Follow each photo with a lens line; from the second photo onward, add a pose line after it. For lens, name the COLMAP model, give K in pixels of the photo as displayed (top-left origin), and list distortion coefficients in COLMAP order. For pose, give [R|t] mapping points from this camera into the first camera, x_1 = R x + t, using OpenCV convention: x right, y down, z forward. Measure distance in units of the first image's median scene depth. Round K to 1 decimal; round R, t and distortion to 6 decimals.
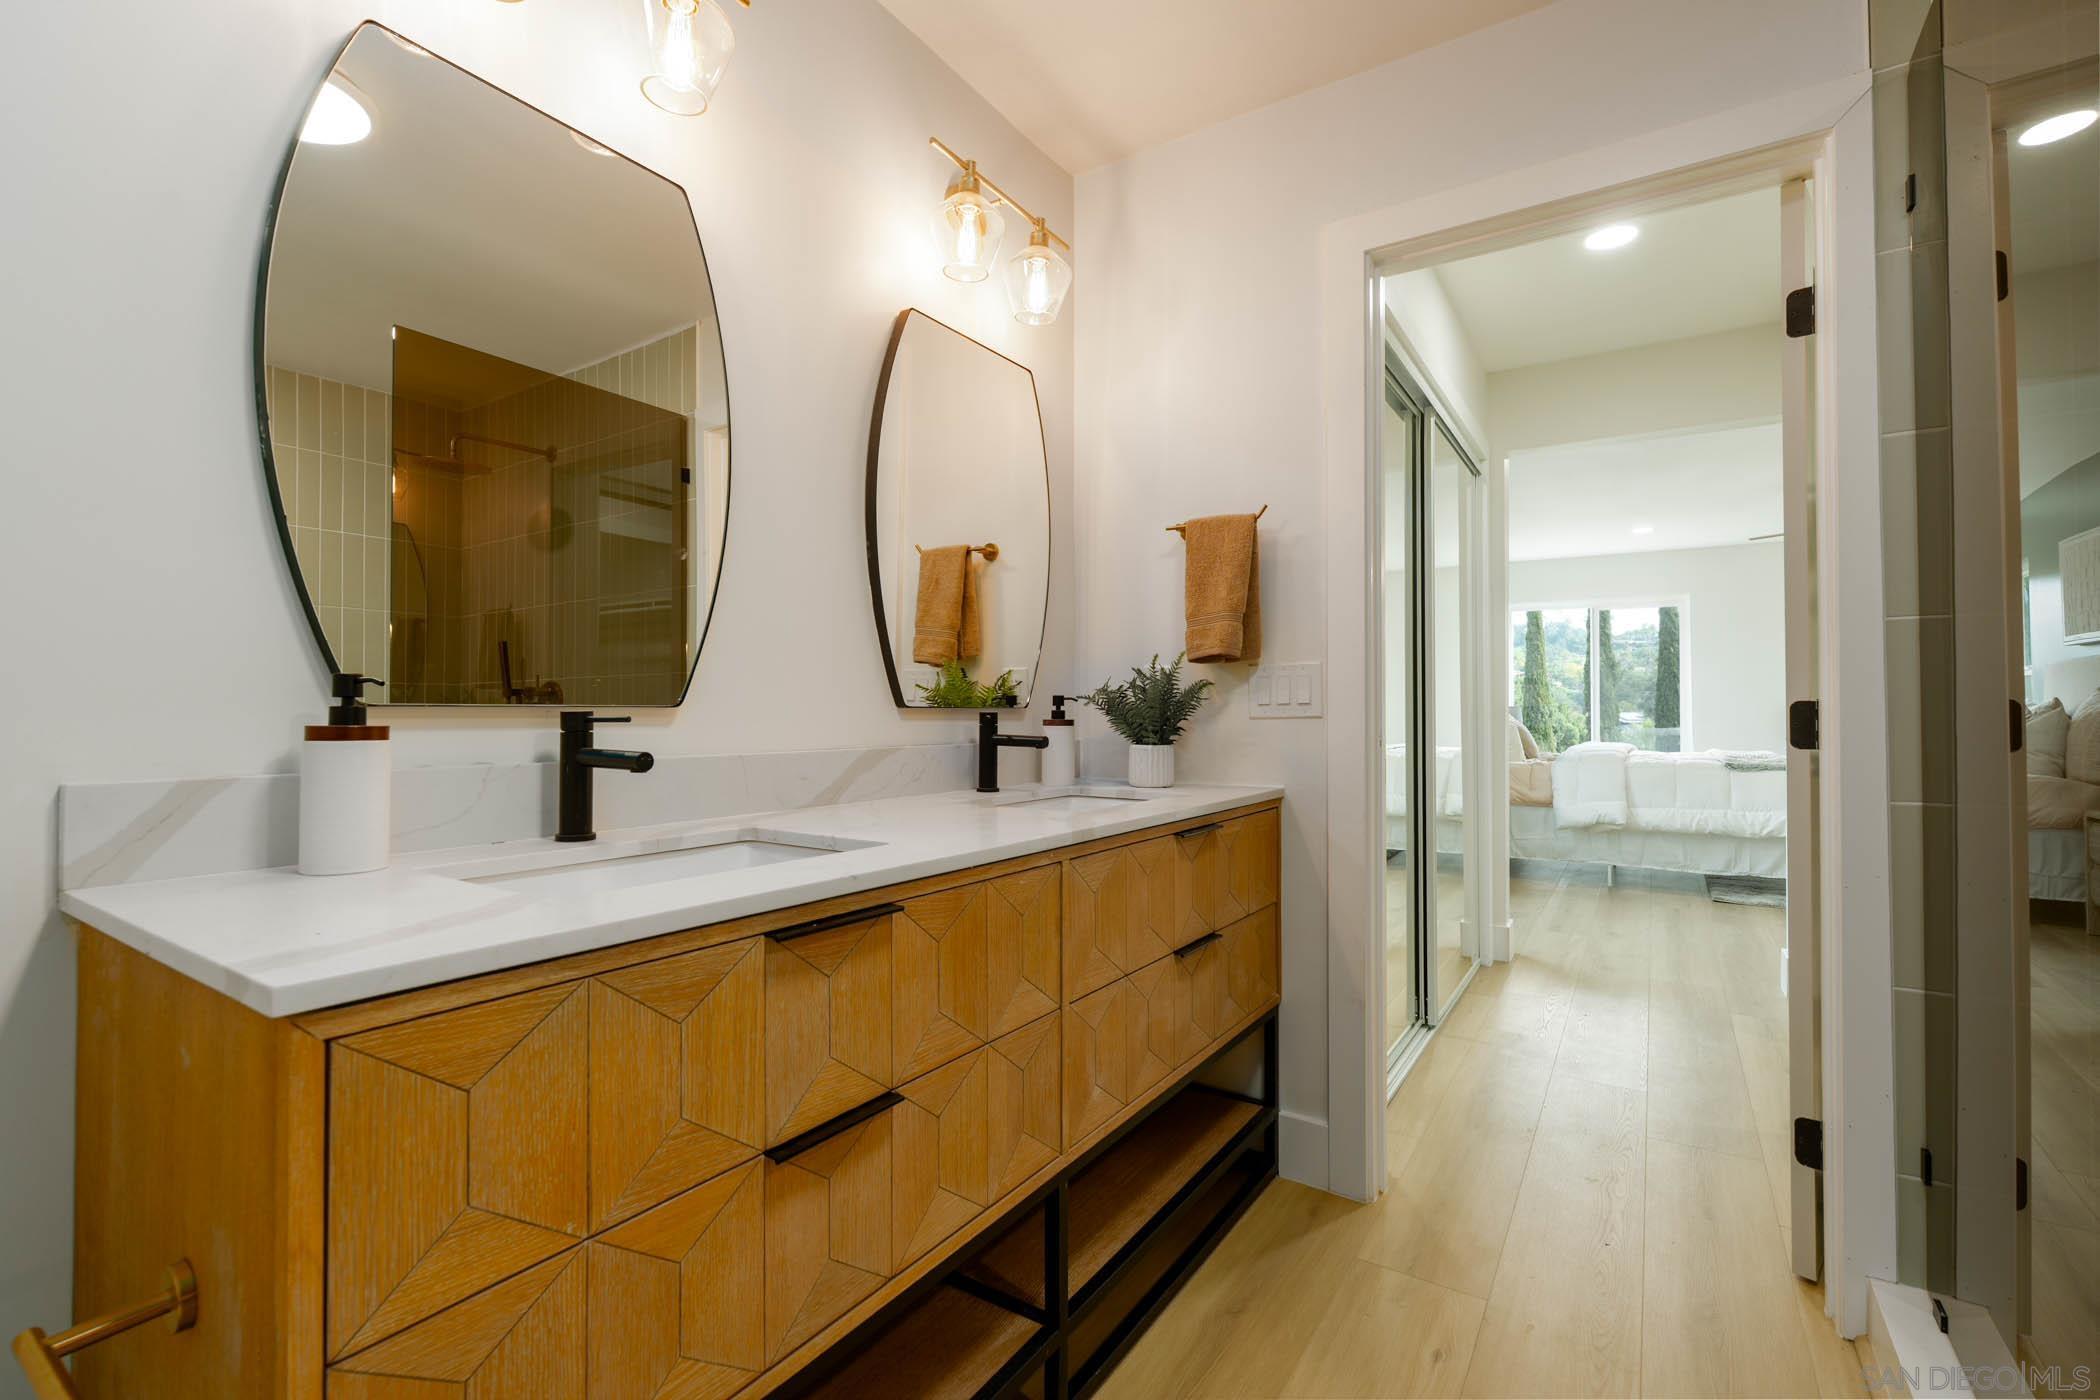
lens RADIAL K [[929.1, 0, 1038.9], [0, 929.1, 699.4], [0, 0, 1]] dist [-0.026068, 0.008375]
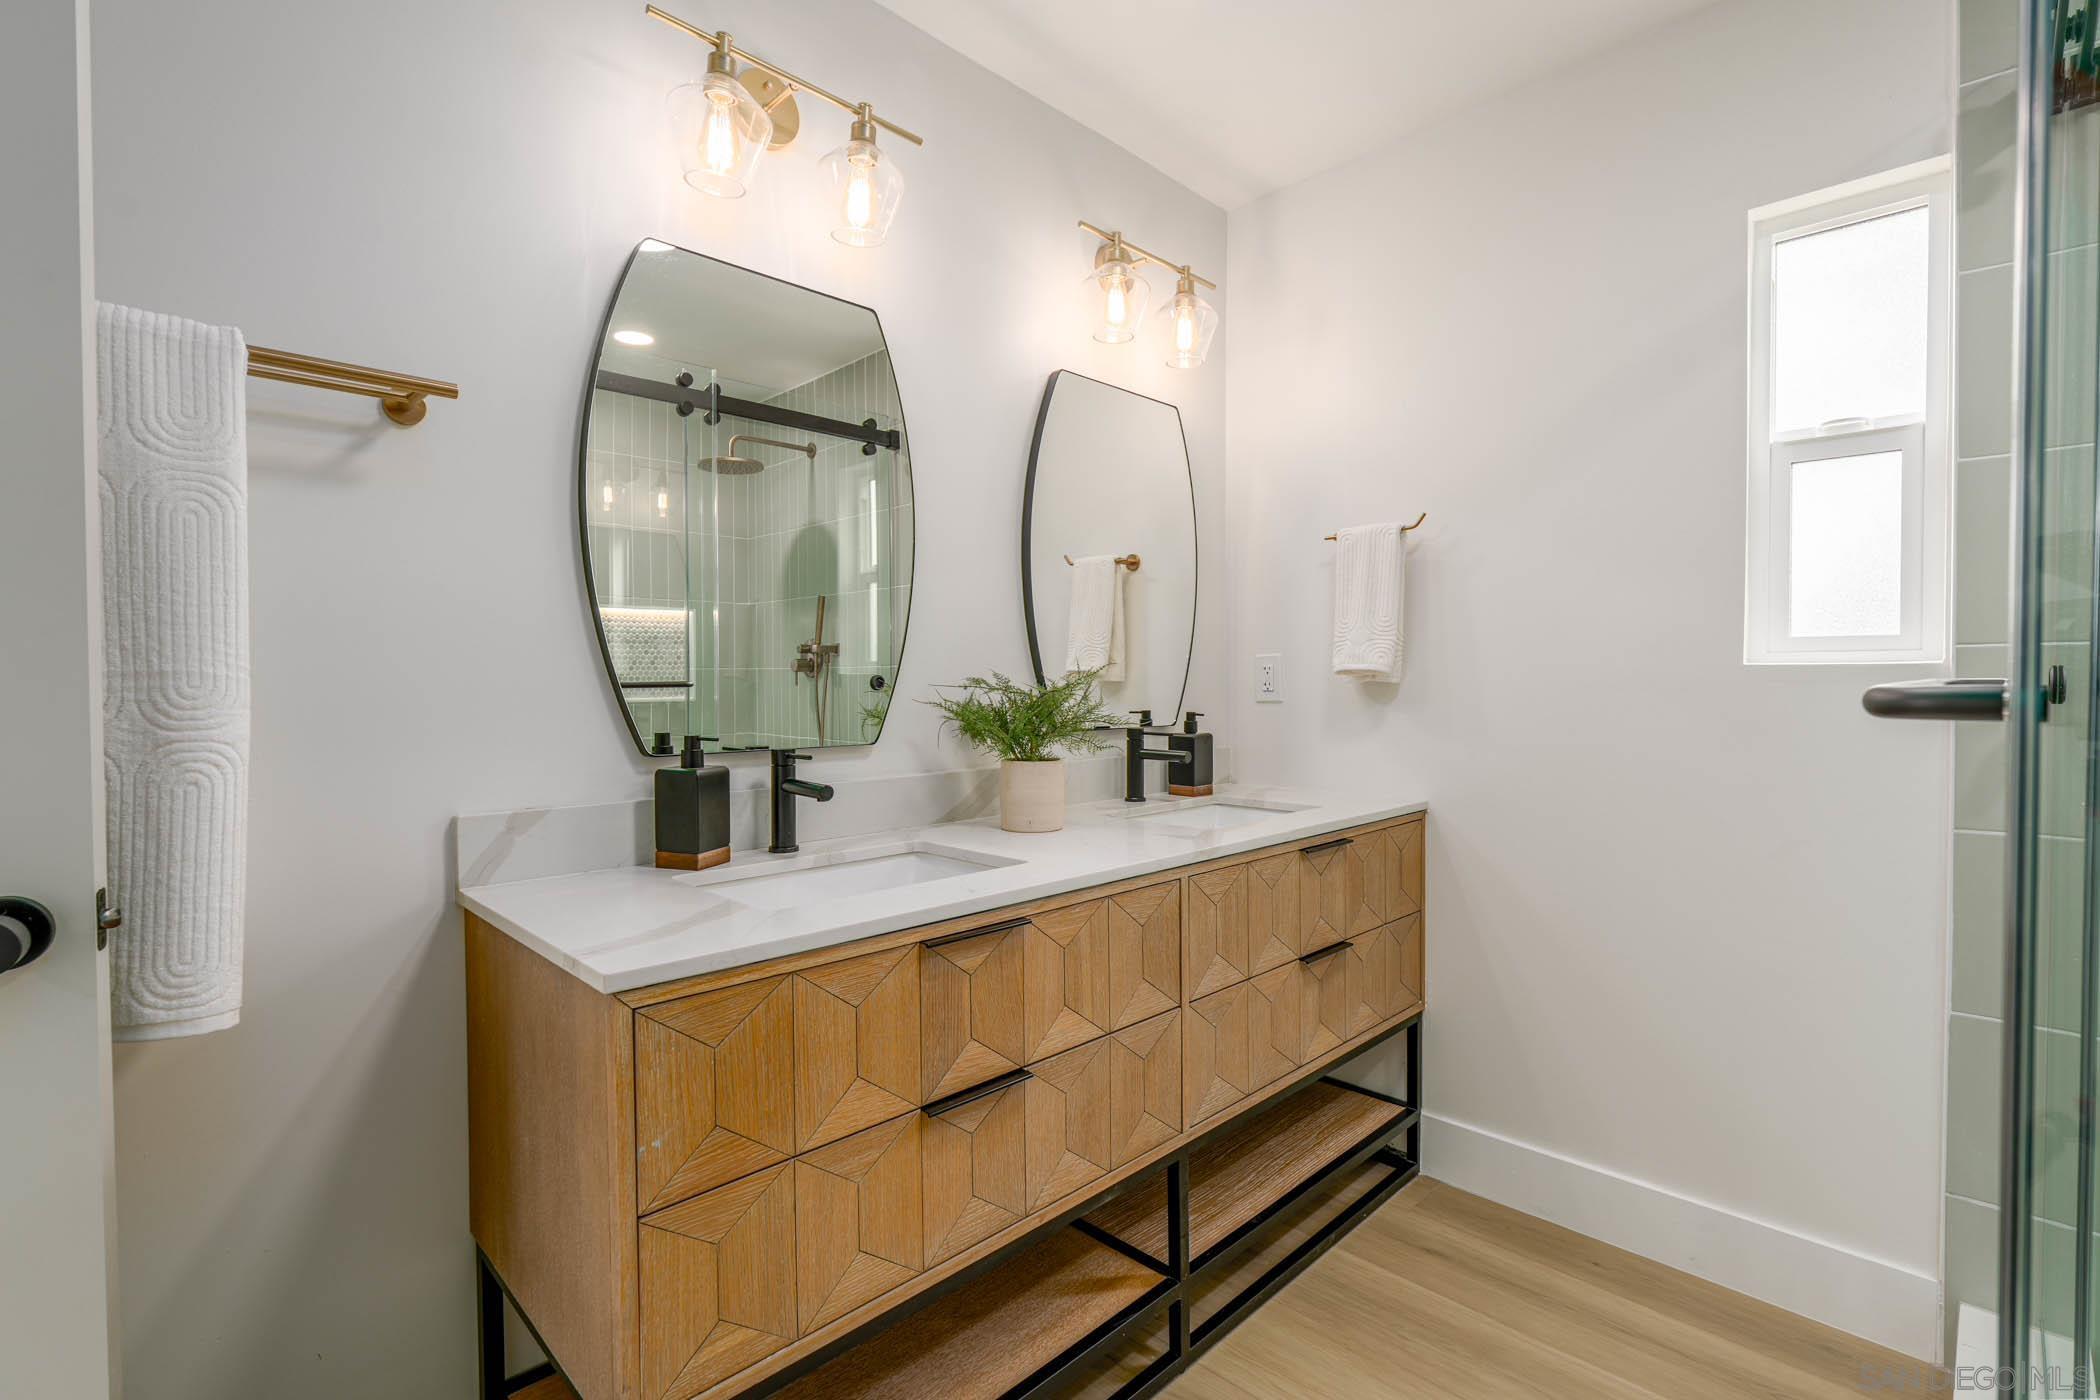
lens RADIAL K [[929.1, 0, 1038.9], [0, 929.1, 699.4], [0, 0, 1]] dist [-0.026068, 0.008375]
pose [[0.980831, 0.008988, -0.194651, 0.067285], [-0.004033, 0.999658, 0.025839, -0.068531], [0.194817, -0.024559, 0.980532, -0.133666]]
